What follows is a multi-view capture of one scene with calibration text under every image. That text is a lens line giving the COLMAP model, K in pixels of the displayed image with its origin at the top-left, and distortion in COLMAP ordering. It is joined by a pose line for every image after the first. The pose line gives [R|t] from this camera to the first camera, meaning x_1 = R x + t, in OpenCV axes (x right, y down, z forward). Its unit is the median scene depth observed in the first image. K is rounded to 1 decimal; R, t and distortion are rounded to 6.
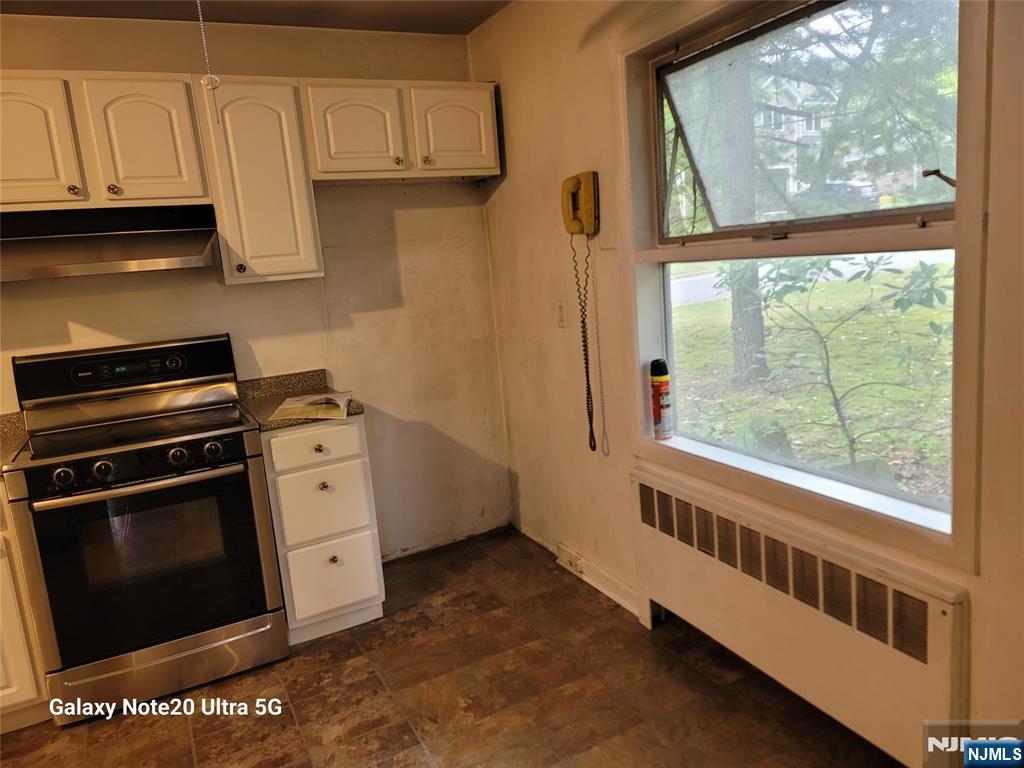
lens RADIAL K [[741.7, 0, 515.1], [0, 741.7, 373.9], [0, 0, 1]] dist [0.032136, -0.012181]
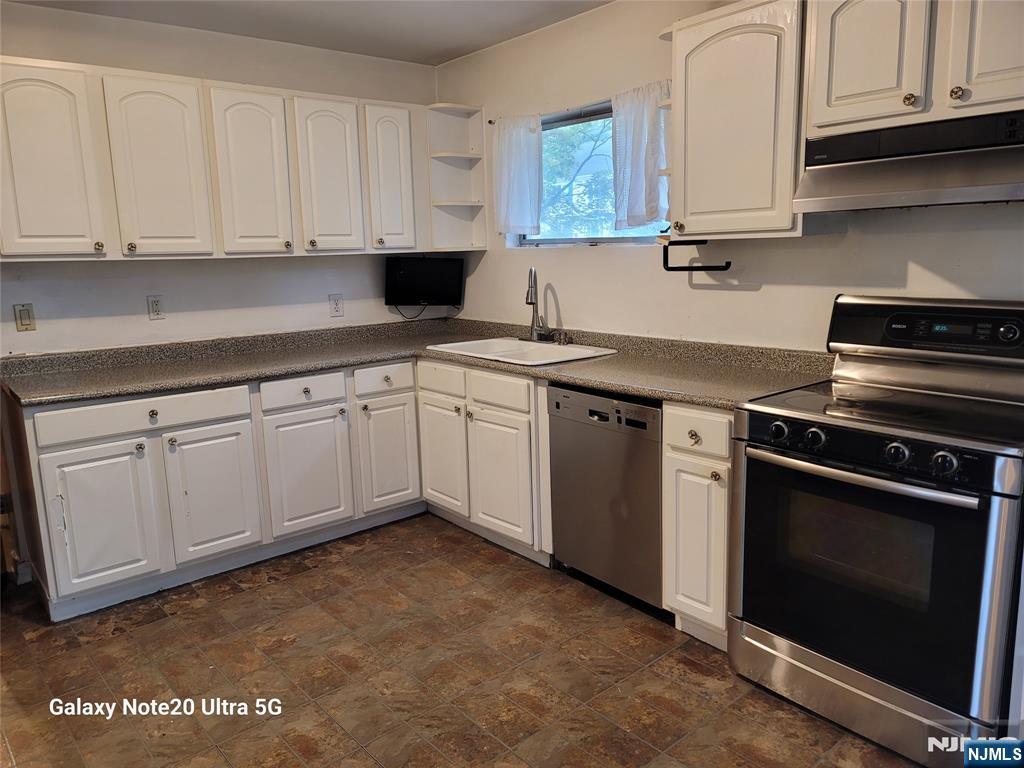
lens RADIAL K [[741.7, 0, 513.2], [0, 741.7, 378.9], [0, 0, 1]] dist [0.032136, -0.012181]
pose [[0.238267, 0.251722, -0.938011, 0.138947], [-0.152364, 0.963556, 0.219875, -0.066614], [0.959174, 0.090530, 0.267937, 0.392186]]
